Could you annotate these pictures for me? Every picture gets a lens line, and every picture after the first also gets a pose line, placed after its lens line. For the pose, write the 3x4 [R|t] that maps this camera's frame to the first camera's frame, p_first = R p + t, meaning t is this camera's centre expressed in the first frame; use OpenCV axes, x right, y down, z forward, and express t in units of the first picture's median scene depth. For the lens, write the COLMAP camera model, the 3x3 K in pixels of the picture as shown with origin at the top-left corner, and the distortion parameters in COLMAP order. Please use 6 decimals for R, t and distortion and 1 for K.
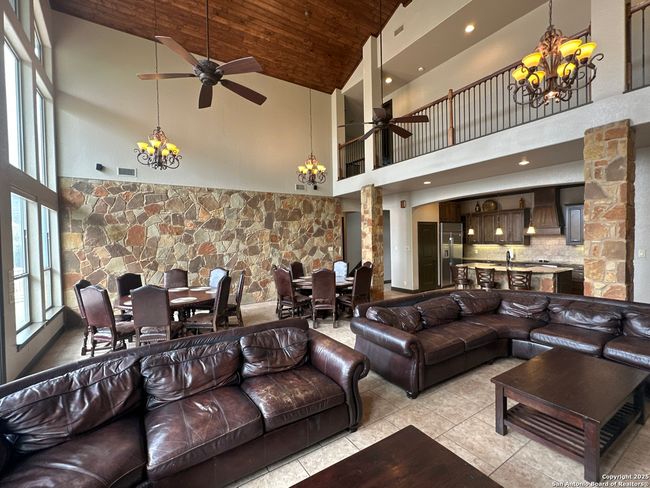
lens RADIAL K [[293.1, 0, 323.0], [0, 293.1, 244.8], [0, 0, 1]] dist [0.000538, 0.000556]
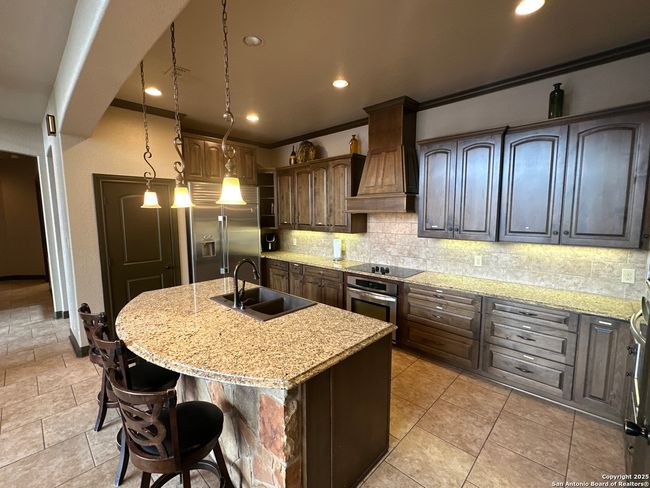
lens RADIAL K [[293.1, 0, 326.9], [0, 293.1, 242.8], [0, 0, 1]] dist [0.000538, 0.000556]
pose [[0.970781, -0.006291, 0.239884, 0.537026], [-0.011316, 0.997344, 0.071951, -0.017336], [-0.239699, -0.072564, 0.968132, 0.551307]]
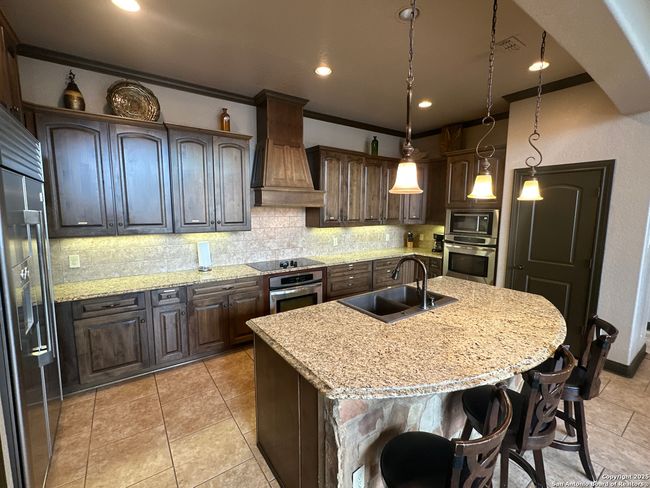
lens RADIAL K [[293.1, 0, 324.2], [0, 293.1, 243.1], [0, 0, 1]] dist [0.000538, 0.000556]
pose [[-0.045220, -0.102259, 0.993730, 0.281425], [0.017478, 0.994514, 0.103135, -0.021626], [-0.998824, 0.022032, -0.043184, 0.922083]]
